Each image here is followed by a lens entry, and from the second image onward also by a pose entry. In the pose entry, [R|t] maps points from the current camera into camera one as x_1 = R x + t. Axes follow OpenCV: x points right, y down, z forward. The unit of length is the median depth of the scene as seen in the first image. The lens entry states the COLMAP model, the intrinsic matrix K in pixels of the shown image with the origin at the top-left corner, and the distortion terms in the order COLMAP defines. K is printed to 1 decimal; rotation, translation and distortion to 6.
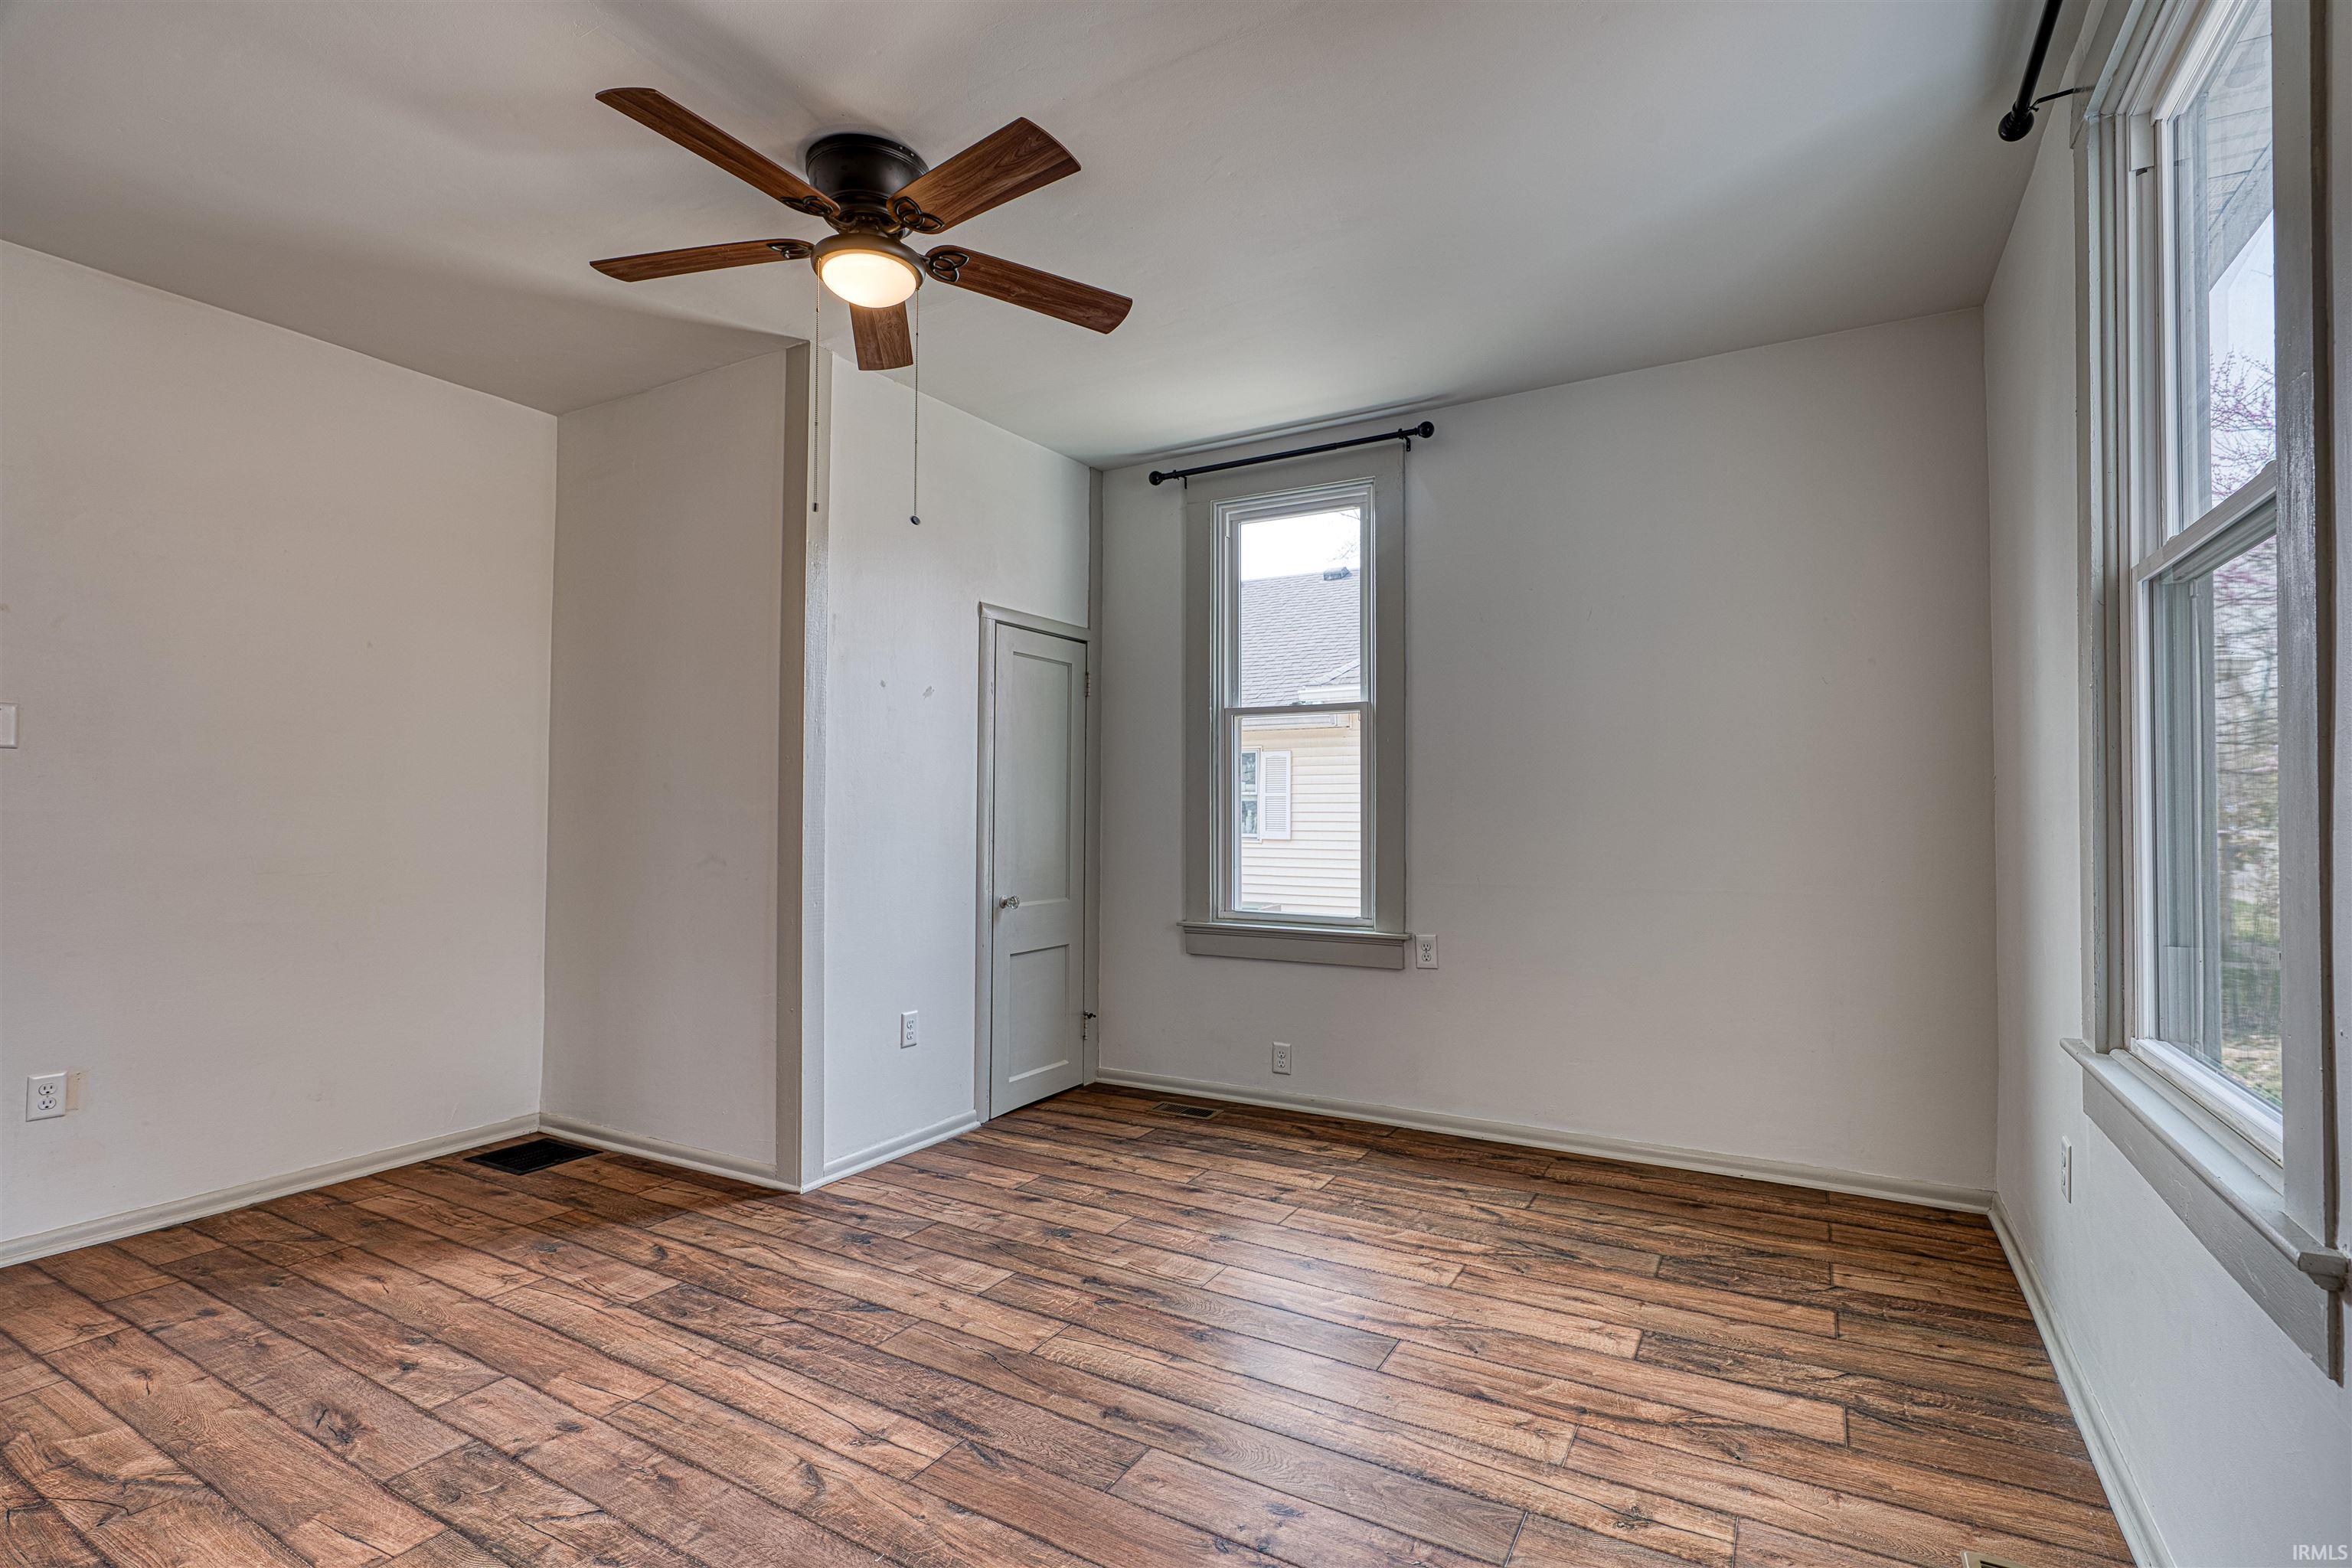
lens RADIAL K [[1083.0, 0, 1172.8], [0, 1083.0, 784.6], [0, 0, 1]] dist [-0.006585, 0.003523]
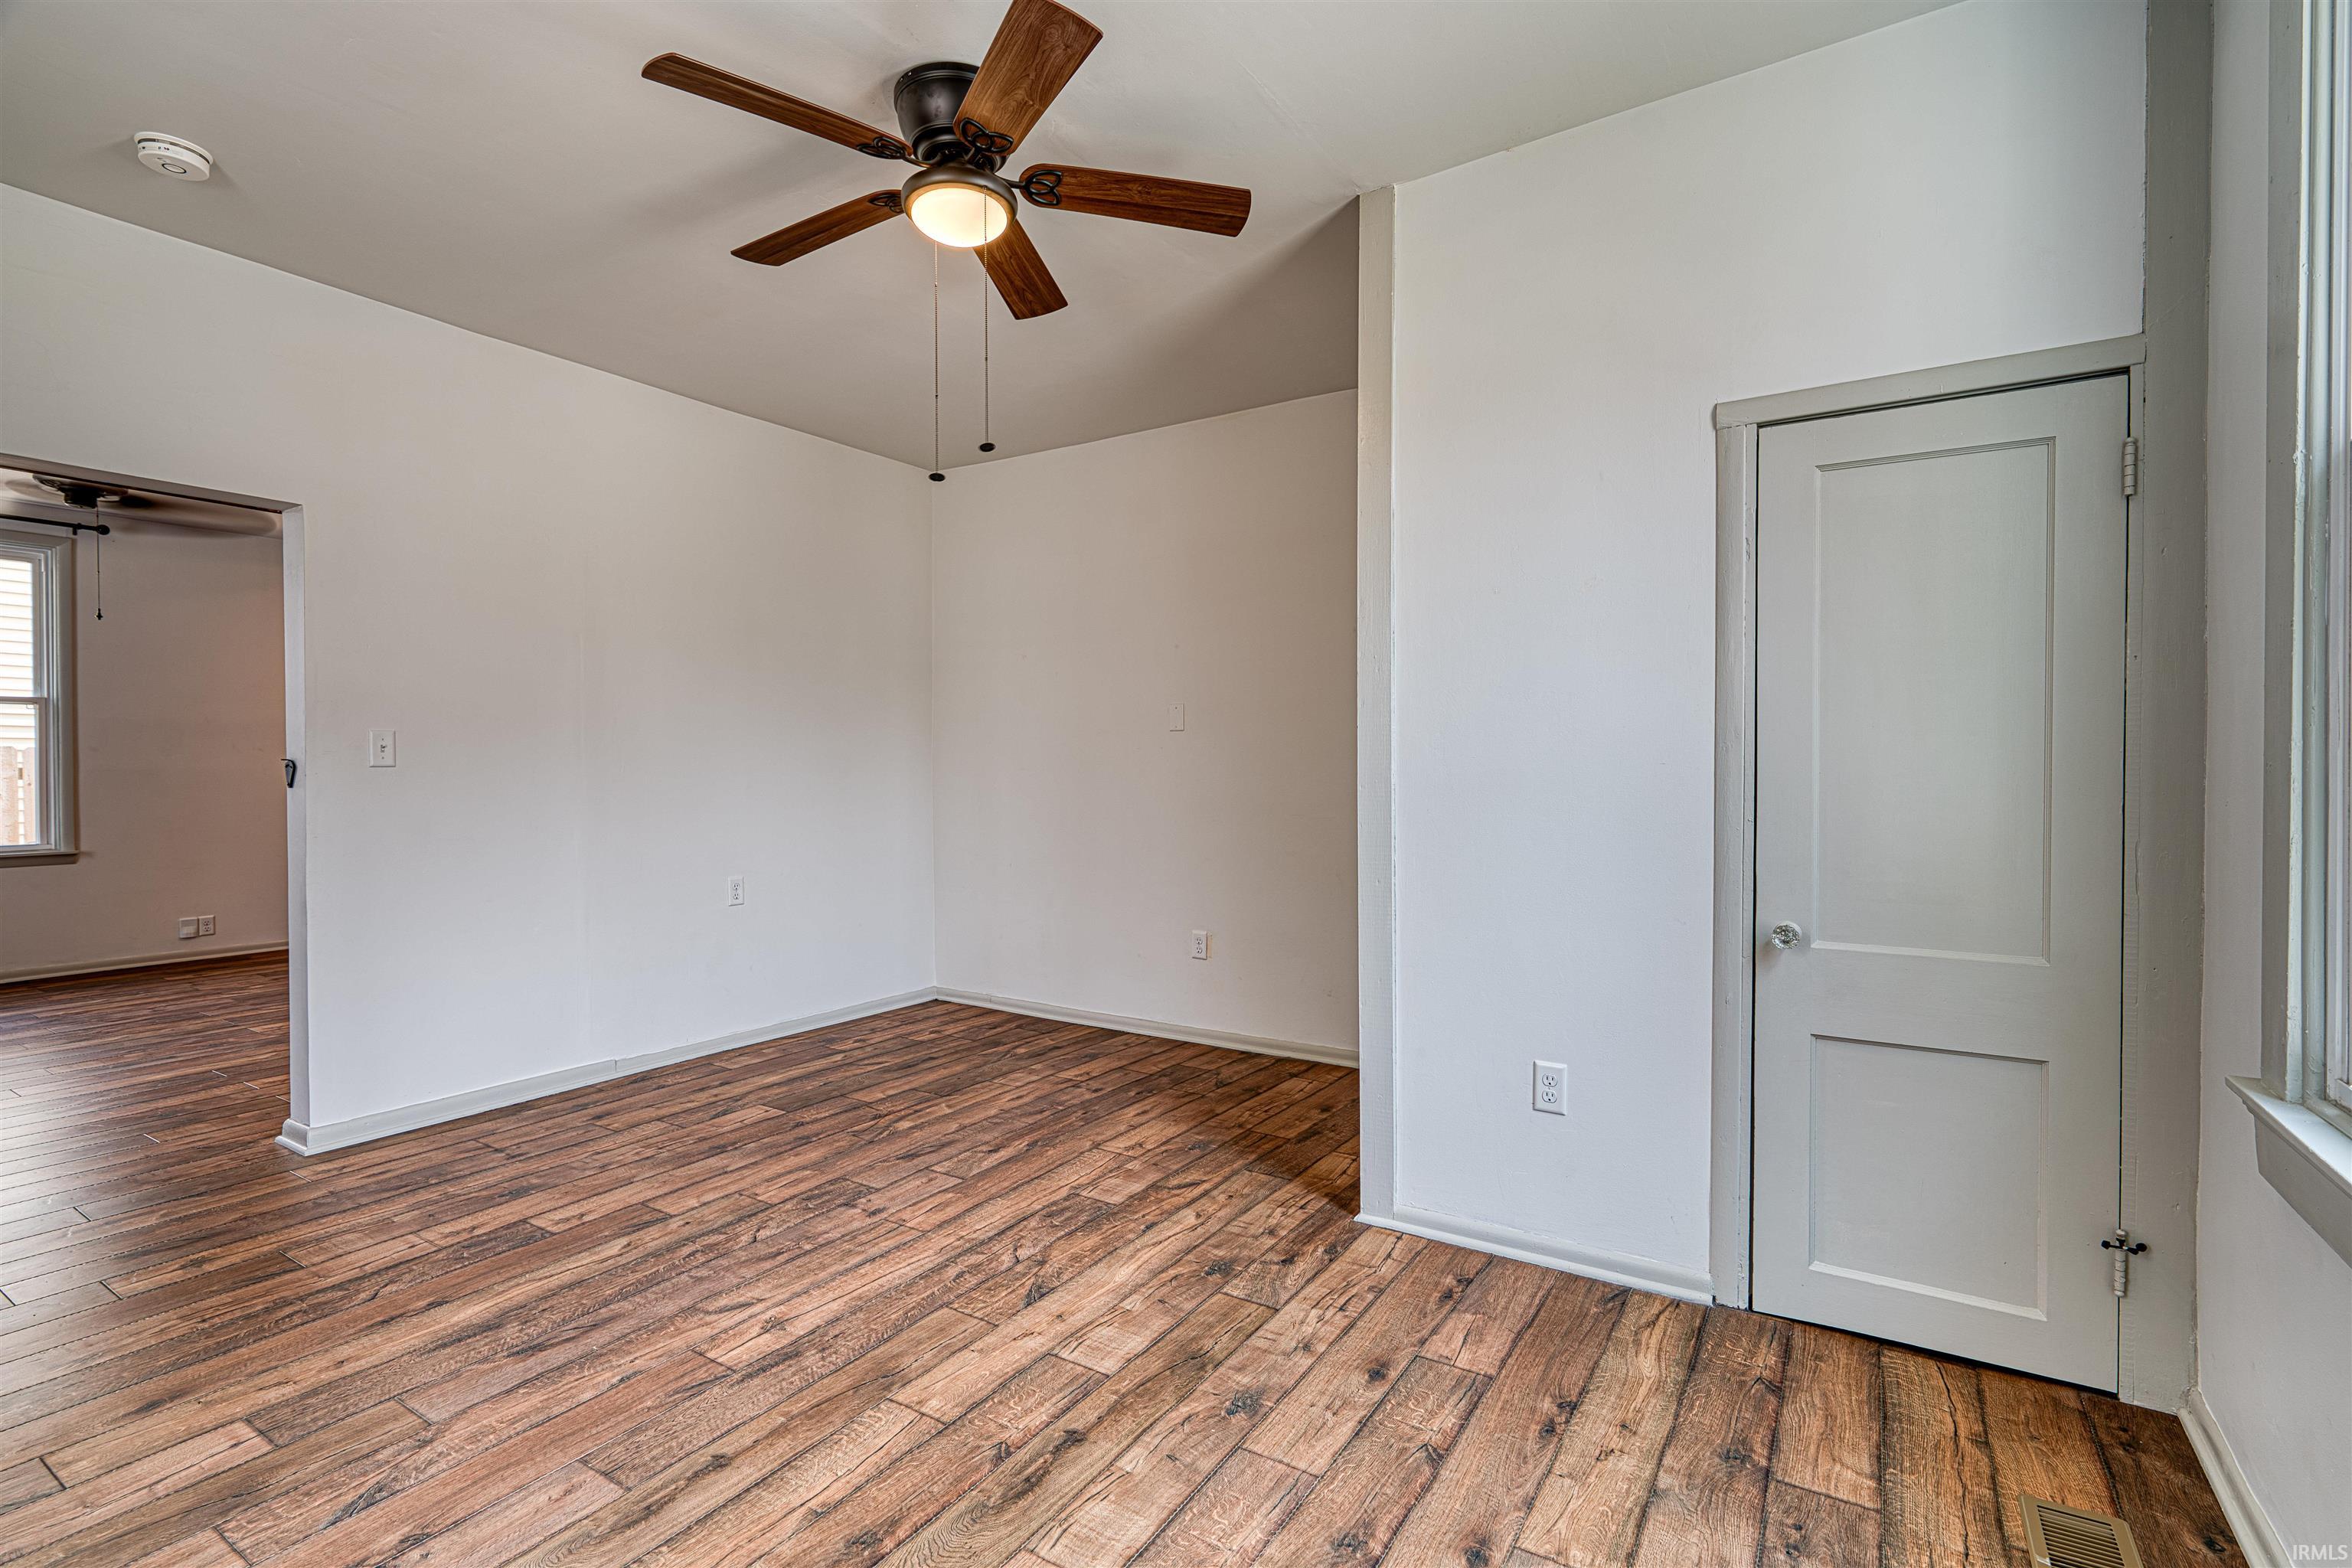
lens RADIAL K [[1083.0, 0, 1175.9], [0, 1083.0, 781.4], [0, 0, 1]] dist [-0.006585, 0.003523]
pose [[-0.037543, 0.011073, -0.999234, 0.609623], [0.025793, 0.999616, 0.010108, 0.027174], [0.998962, -0.025394, -0.037814, 1.089091]]
